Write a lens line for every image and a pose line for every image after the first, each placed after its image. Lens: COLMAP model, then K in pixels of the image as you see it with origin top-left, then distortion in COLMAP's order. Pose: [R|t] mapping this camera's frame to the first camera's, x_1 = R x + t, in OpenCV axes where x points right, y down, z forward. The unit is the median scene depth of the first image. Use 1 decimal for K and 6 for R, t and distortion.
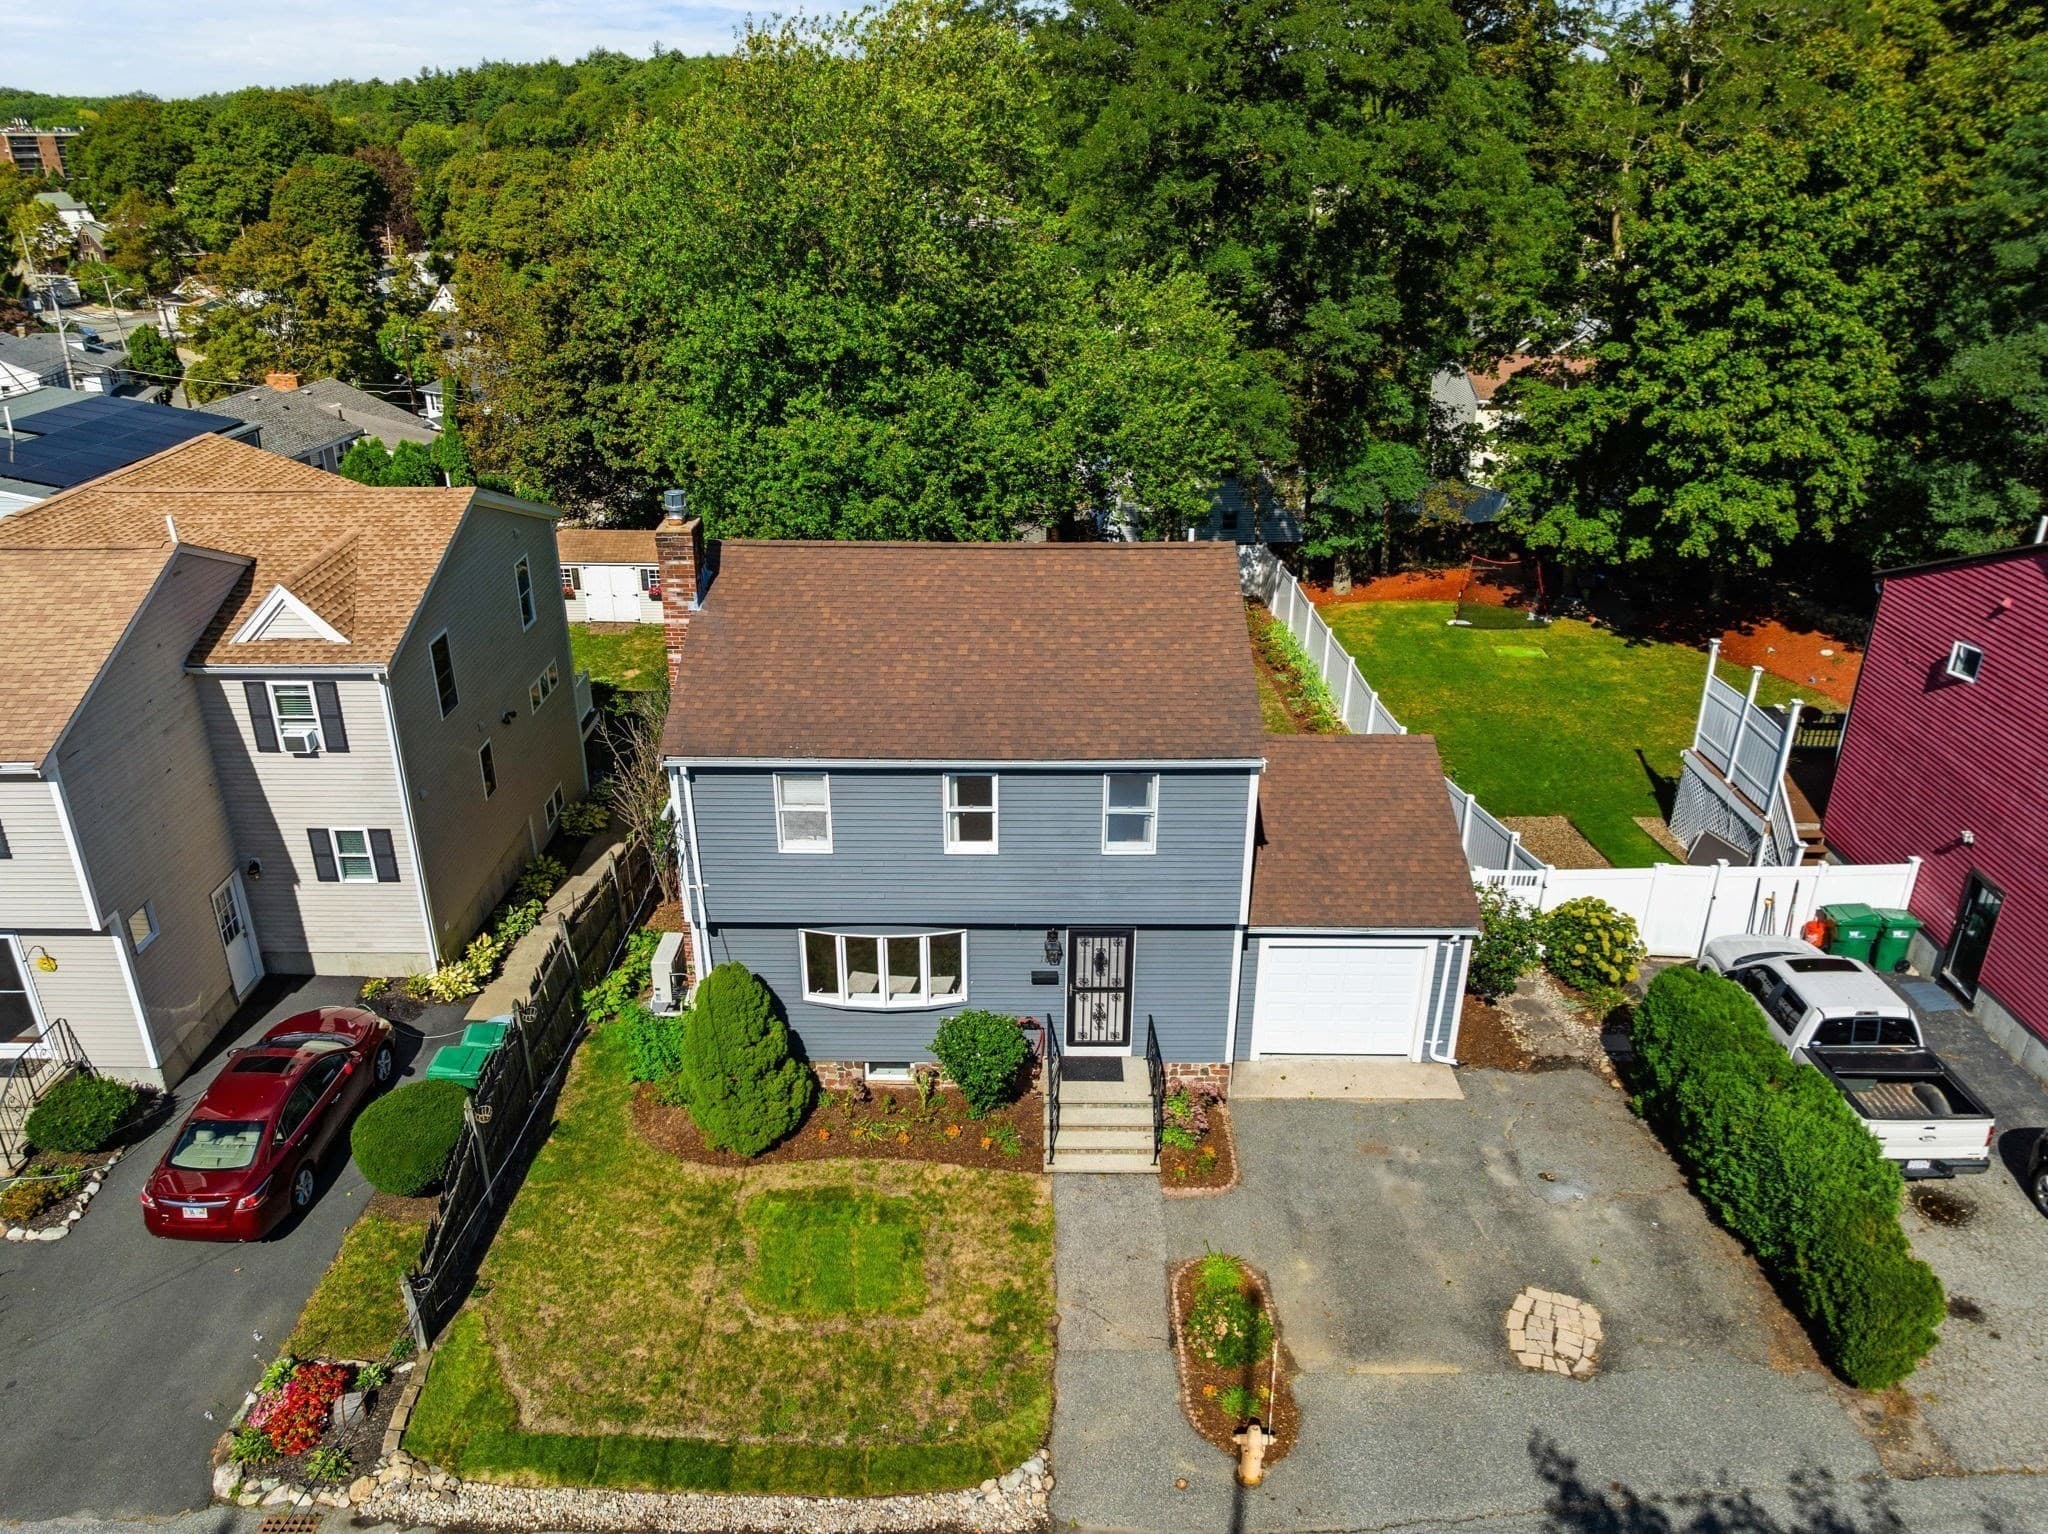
lens RADIAL K [[1454.0, 0, 1029.6], [0, 1454.0, 760.3], [0, 0, 1]] dist [-0.034145, -0.000651]
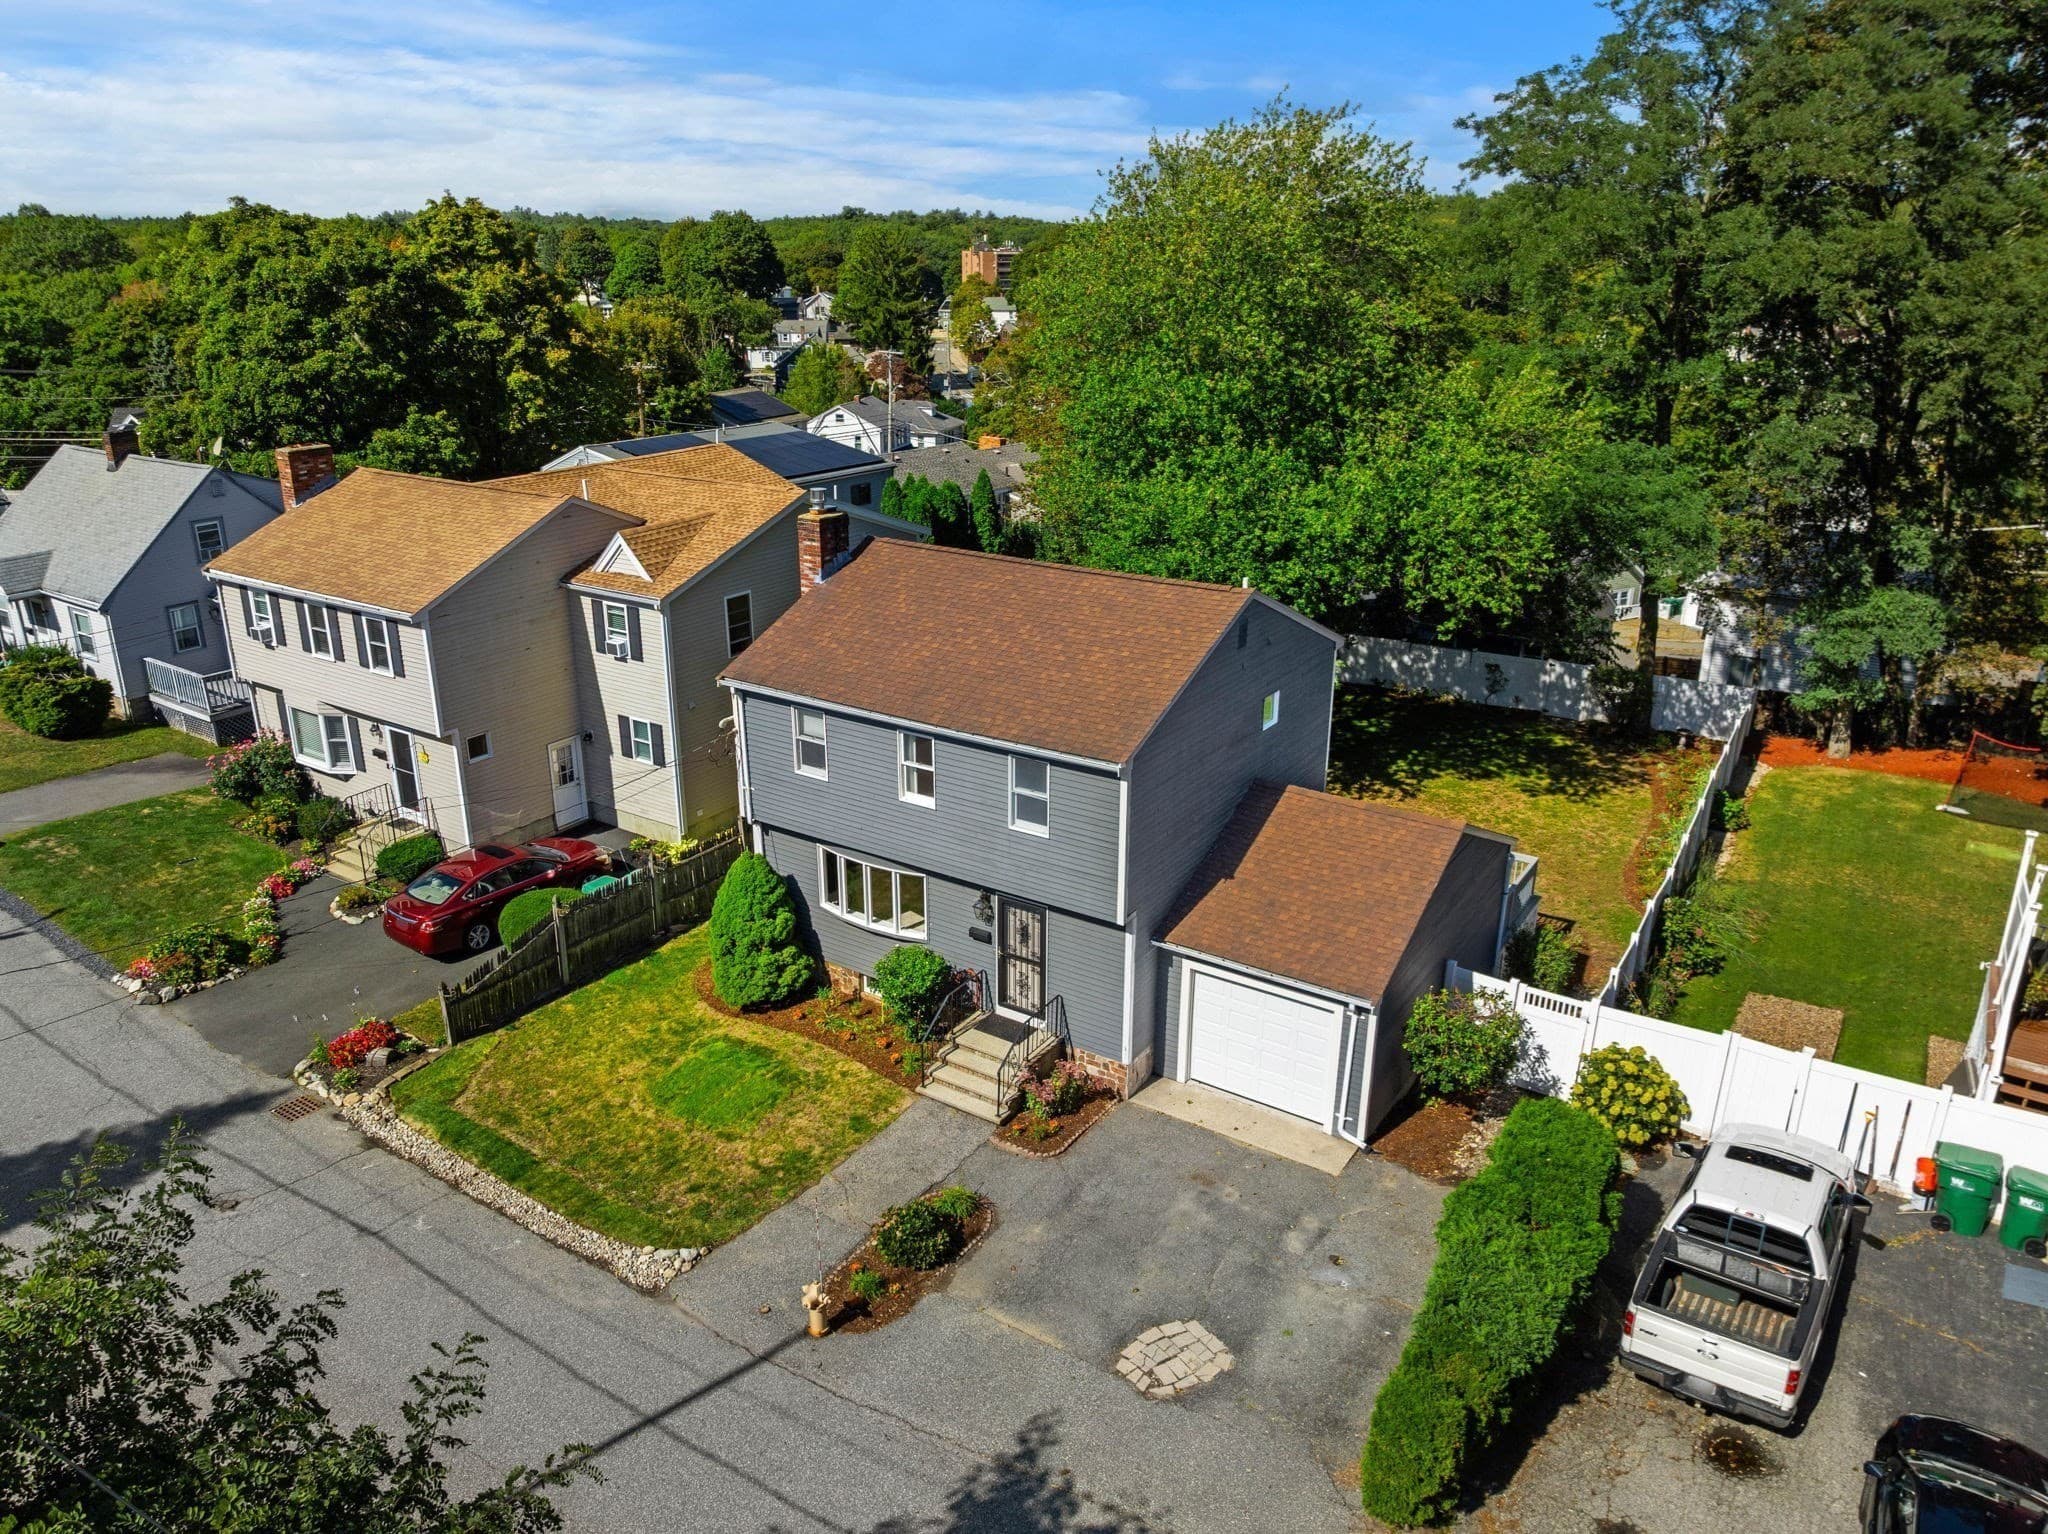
lens RADIAL K [[1454.0, 0, 1027.8], [0, 1454.0, 766.2], [0, 0, 1]] dist [-0.034145, -0.000651]
pose [[0.831576, 0.186936, -0.523007, 0.610402], [-0.226427, 0.973956, -0.011899, 0.026145], [0.507161, 0.128318, 0.852245, 0.034098]]
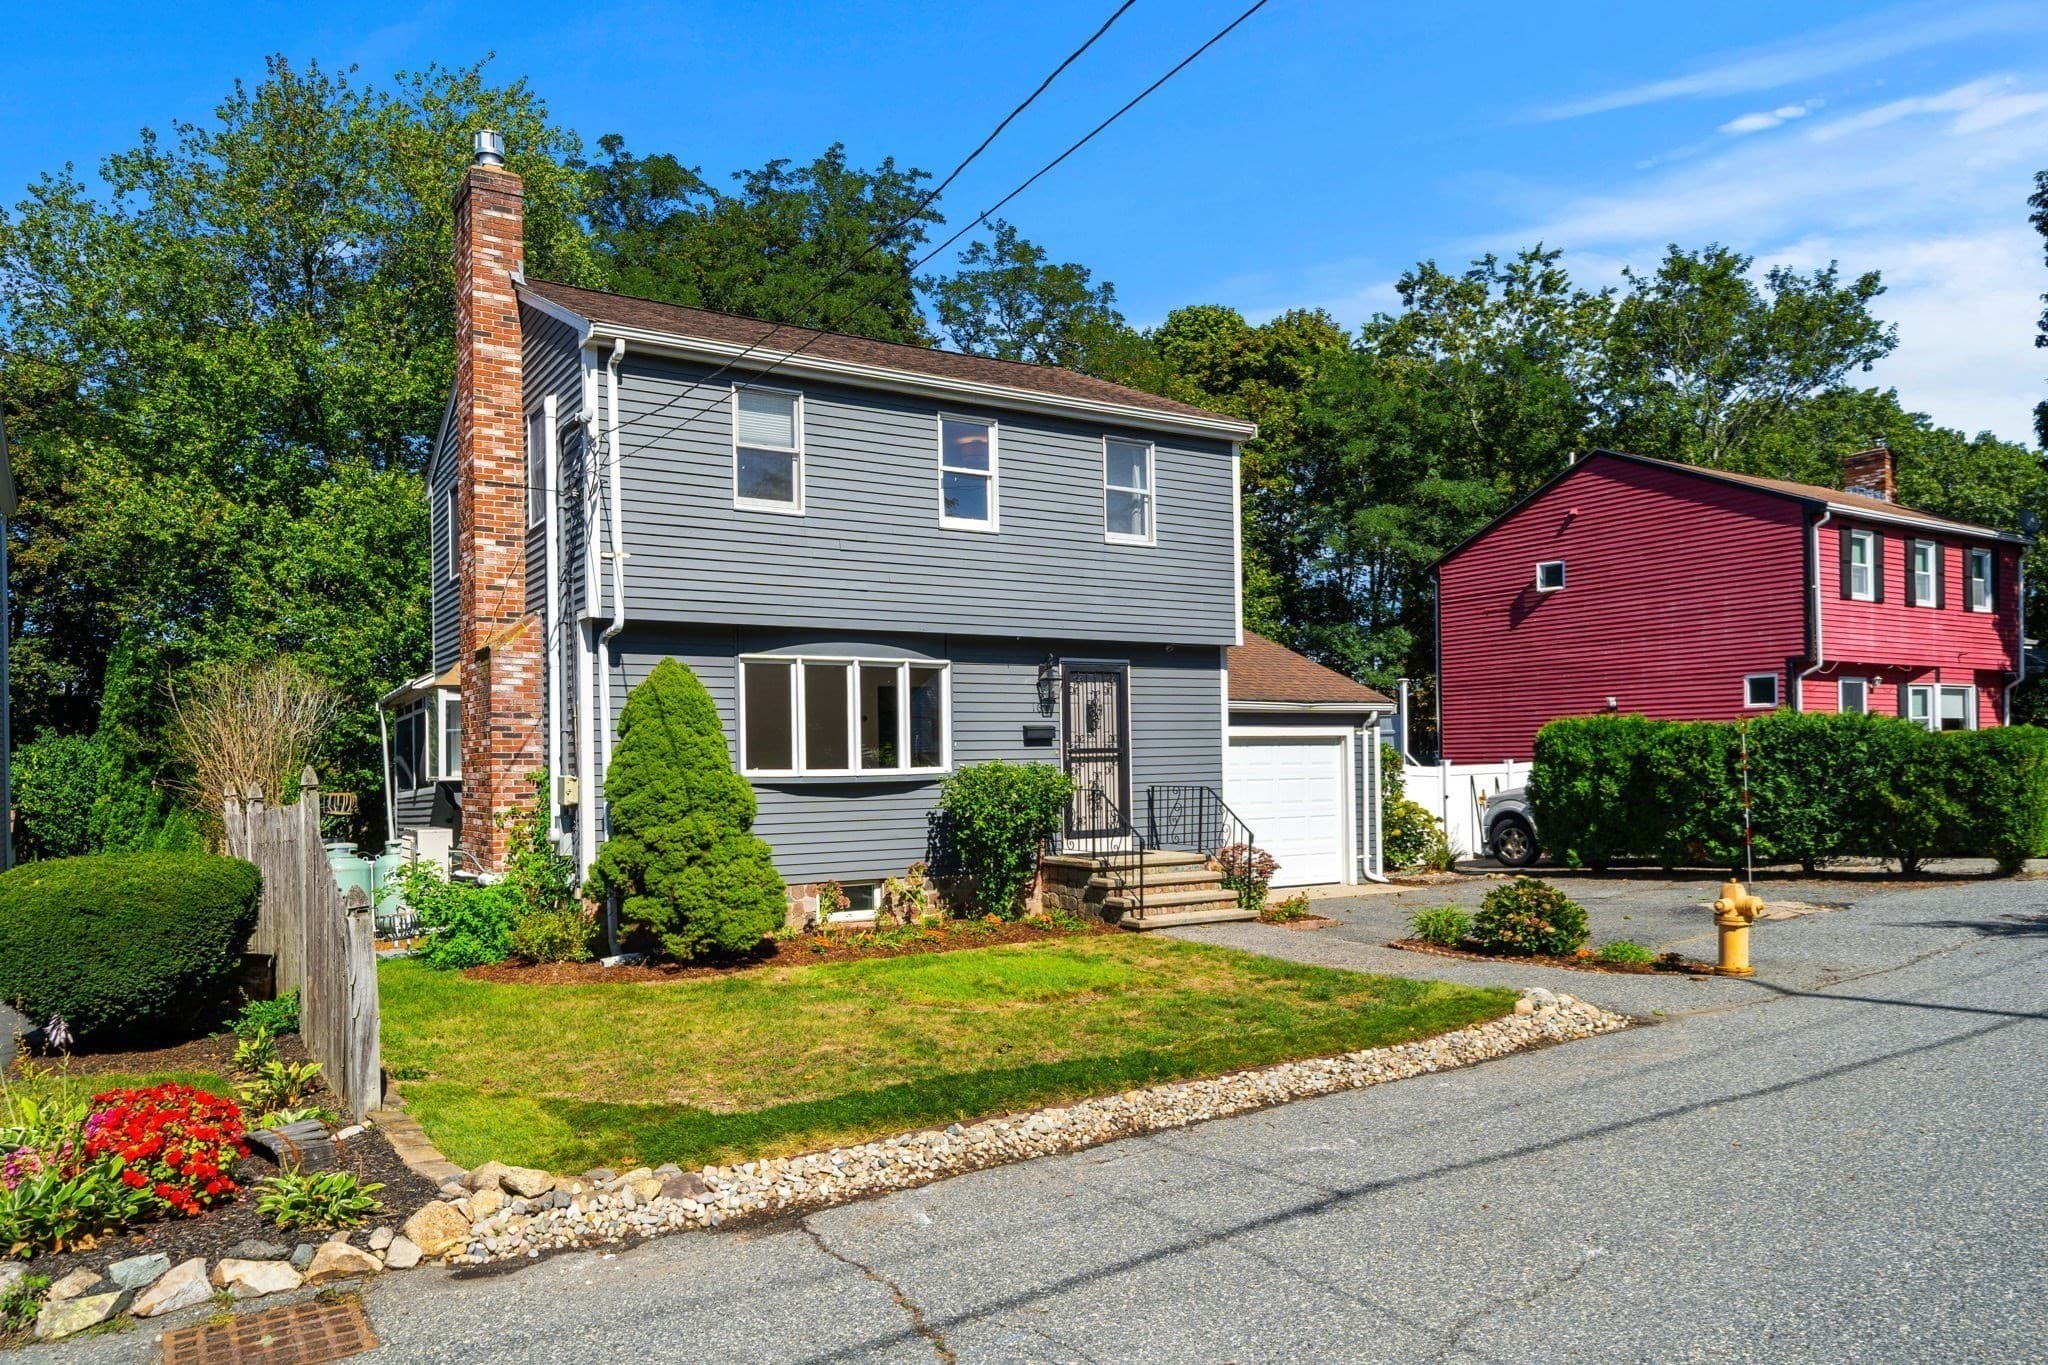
lens RADIAL K [[1359.6, 0, 1012.0], [0, 1359.6, 771.5], [0, 0, 1]] dist [-0.001678, -0.000060]
pose [[0.846973, -0.024144, 0.531088, -0.389004], [0.241219, 0.907673, -0.343429, 0.414426], [-0.473762, 0.418983, 0.774598, 0.451303]]
